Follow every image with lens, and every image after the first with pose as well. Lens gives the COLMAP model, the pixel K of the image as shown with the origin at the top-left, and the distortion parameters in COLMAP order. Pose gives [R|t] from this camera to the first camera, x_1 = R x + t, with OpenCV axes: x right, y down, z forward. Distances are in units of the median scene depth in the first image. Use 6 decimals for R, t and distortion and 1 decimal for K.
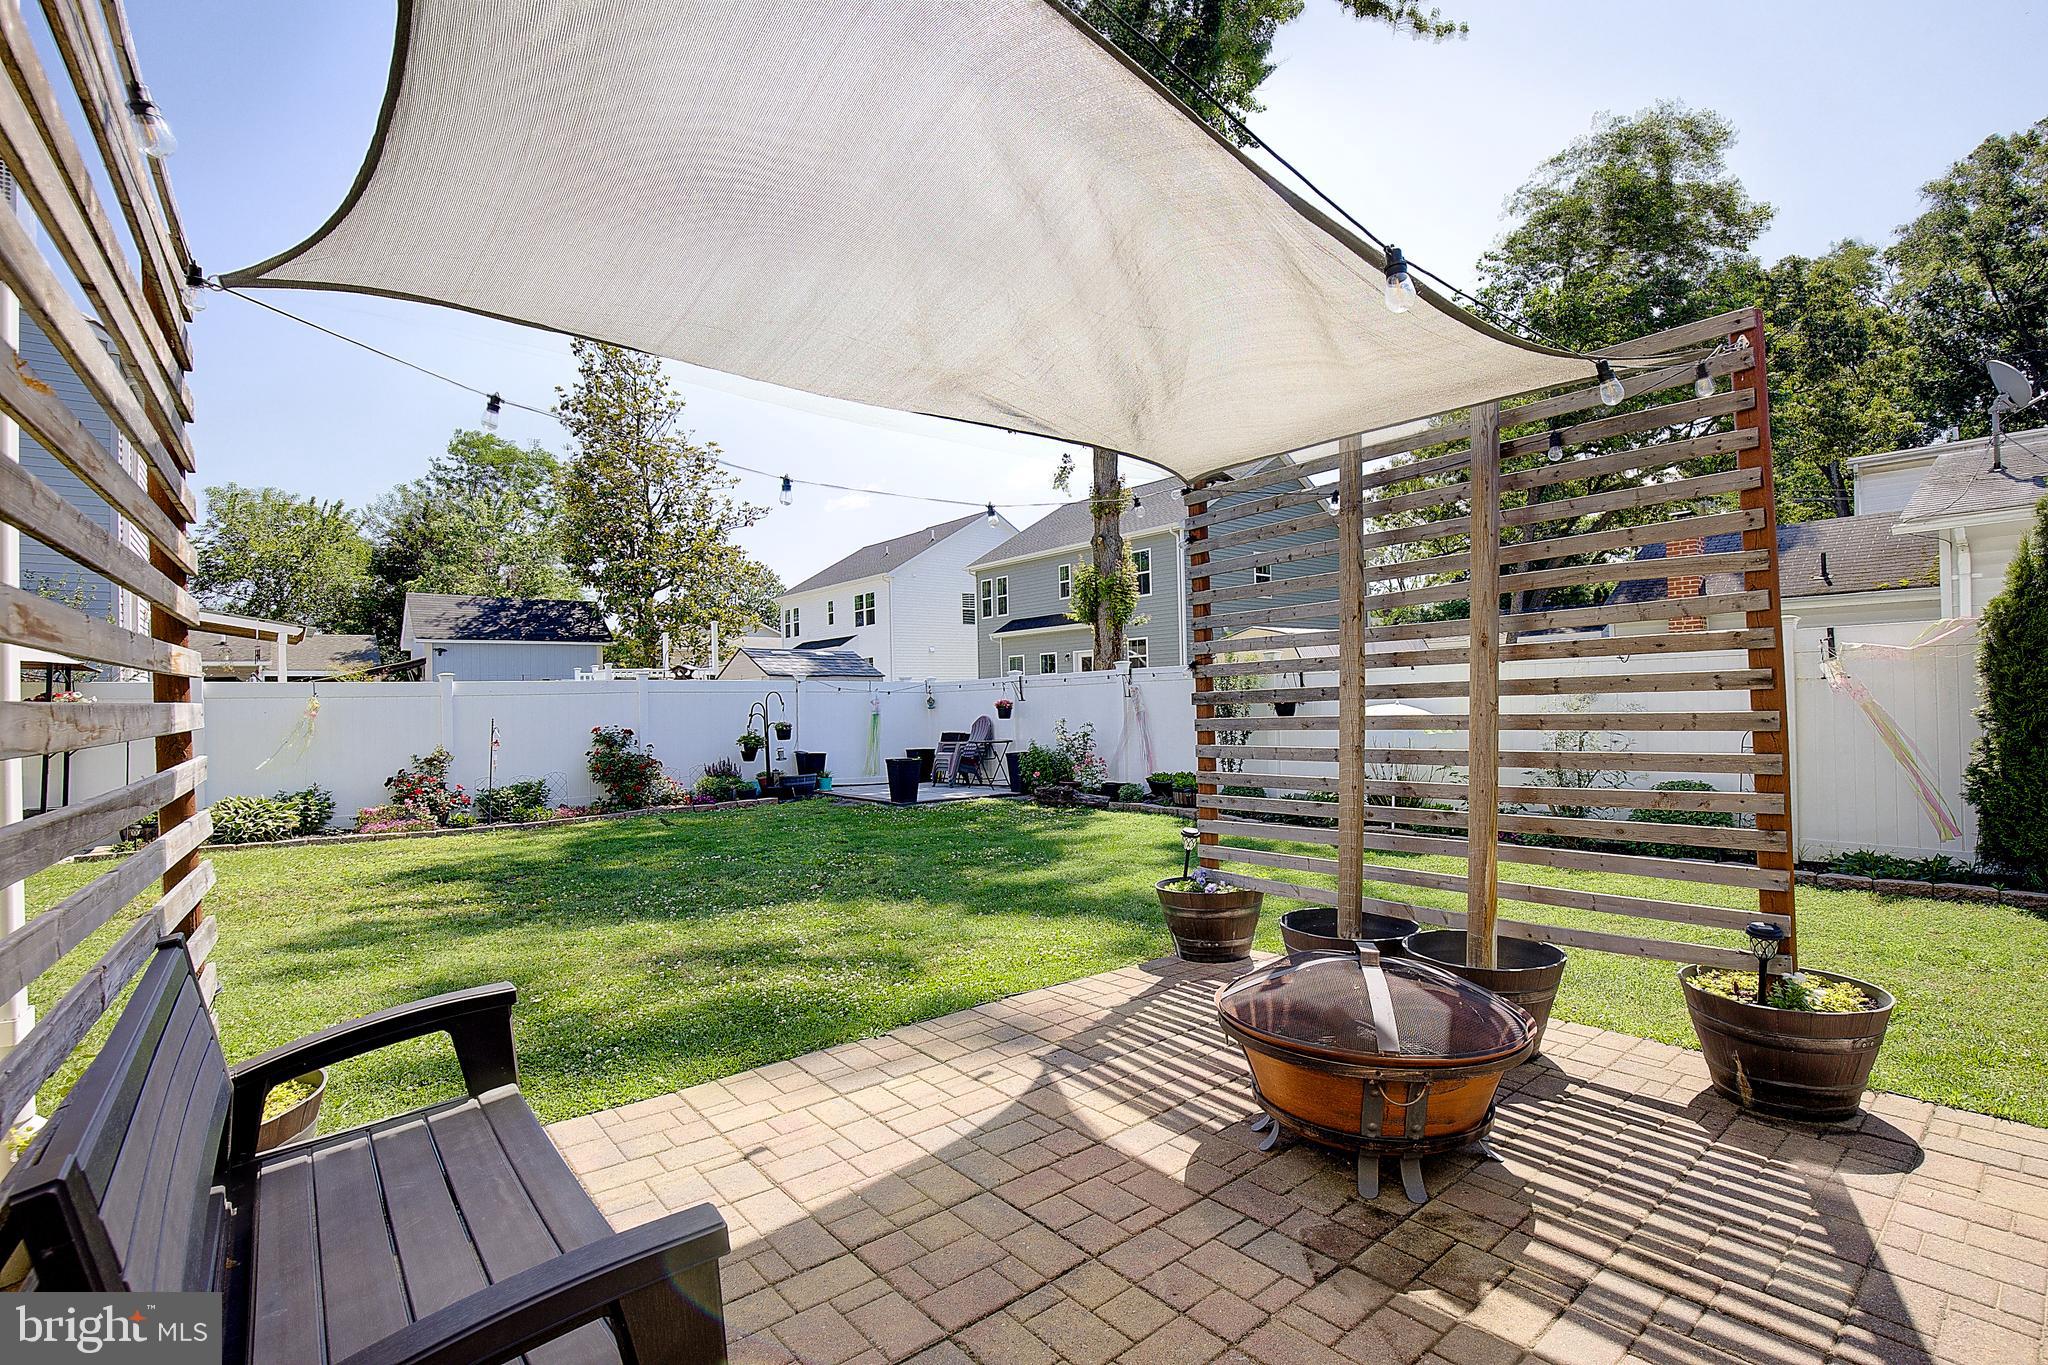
lens RADIAL K [[945.7, 0, 1048.3], [0, 945.7, 678.1], [0, 0, 1]] dist [-0.033633, 0.002509]
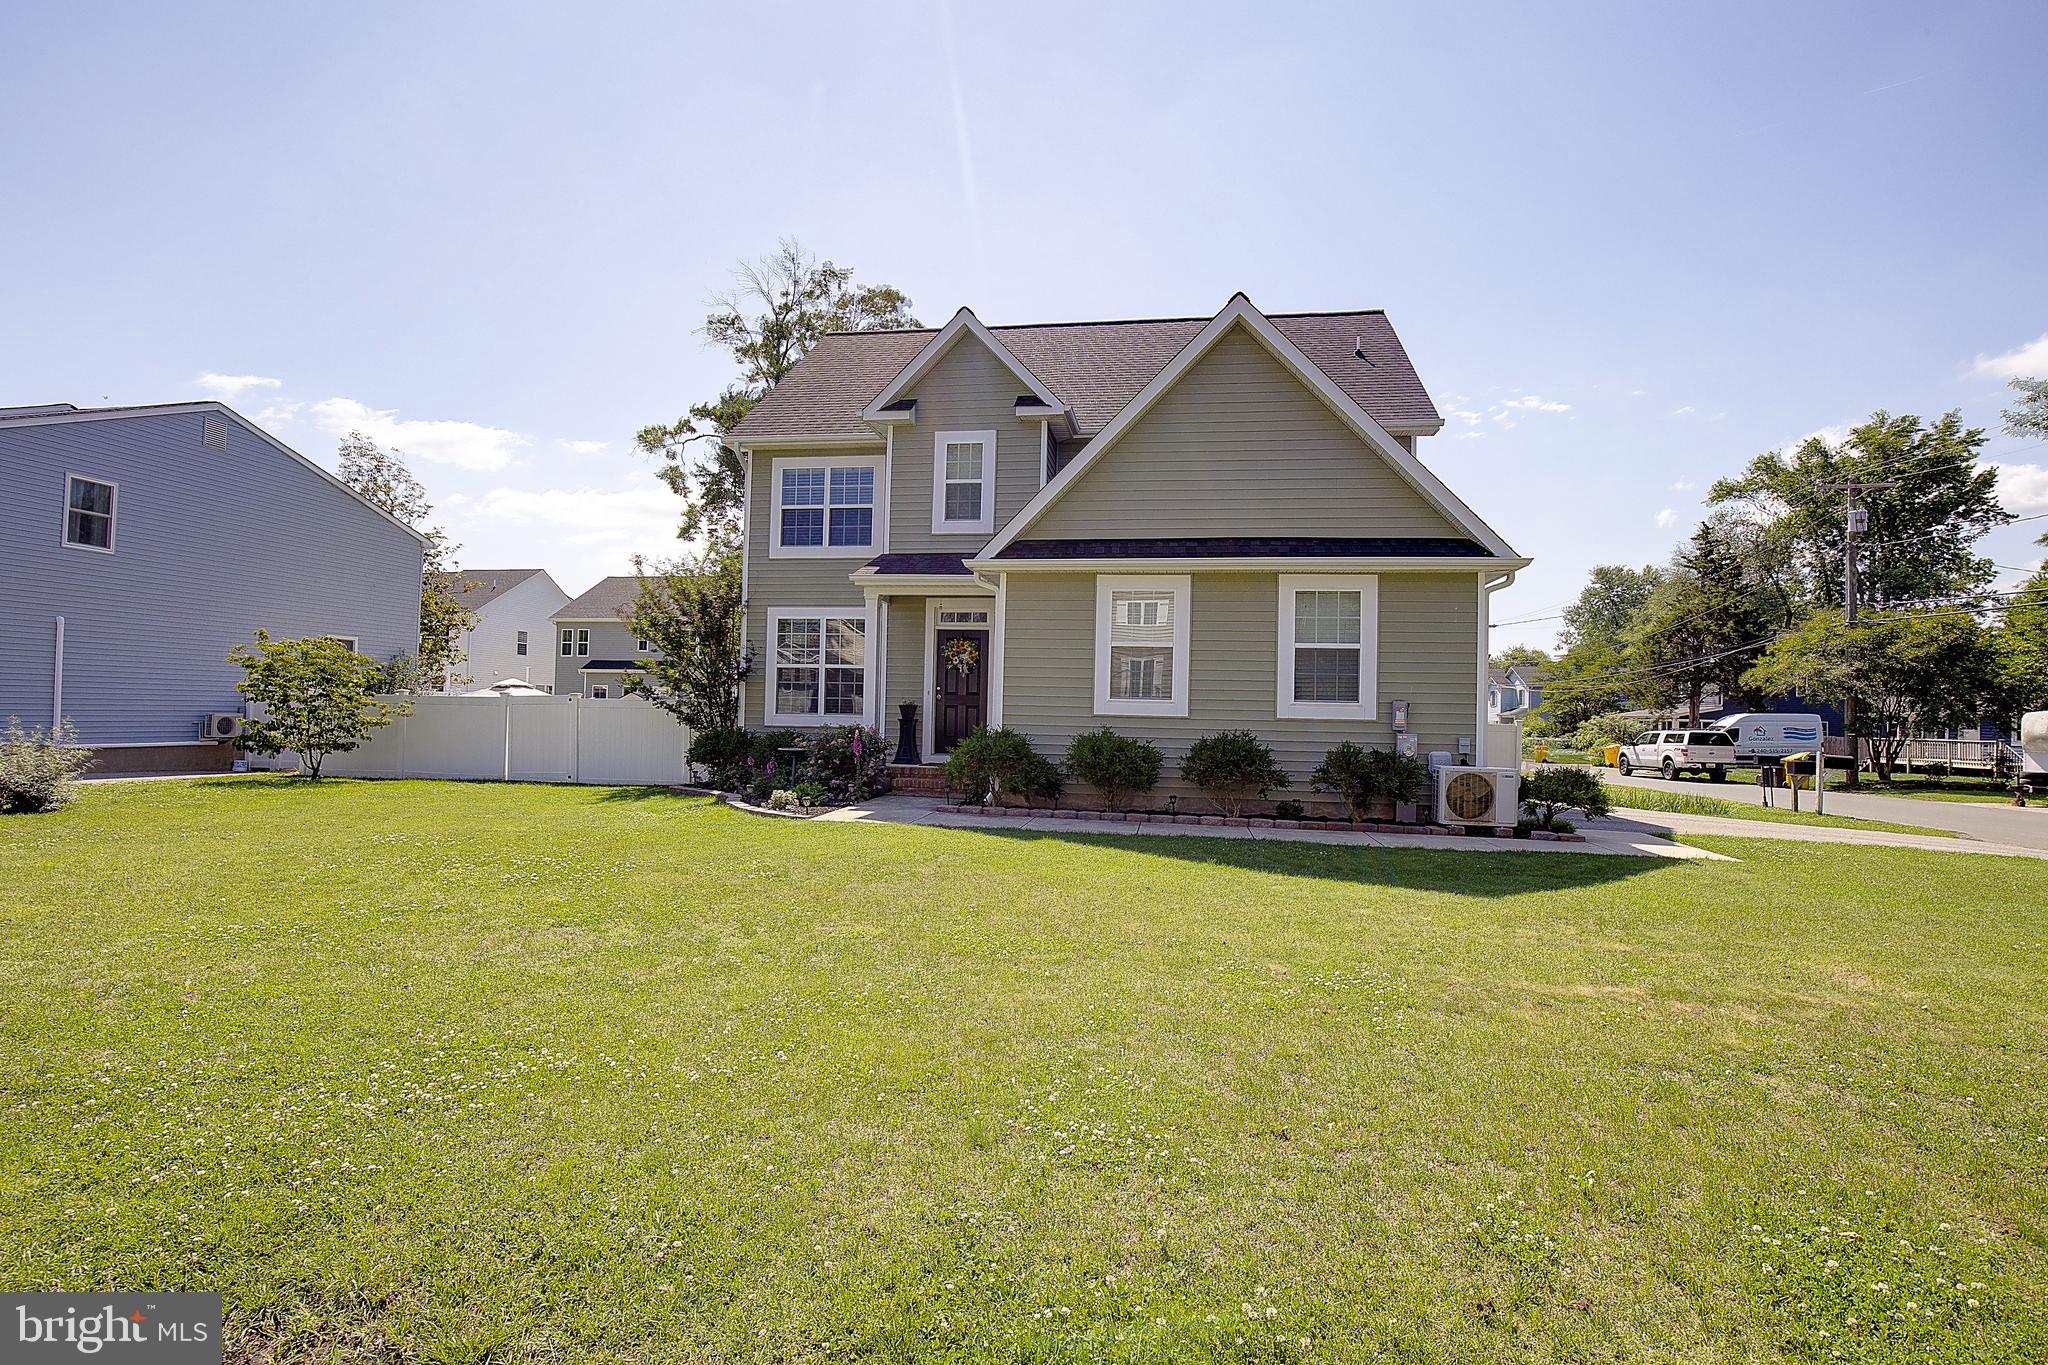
lens RADIAL K [[945.7, 0, 1020.4], [0, 945.7, 700.7], [0, 0, 1]] dist [-0.033633, 0.002509]
pose [[0.762071, 0.051047, 0.645478, -1.327396], [-0.053317, 0.998449, -0.016013, -0.032378], [-0.645294, -0.022212, 0.763611, -1.498206]]
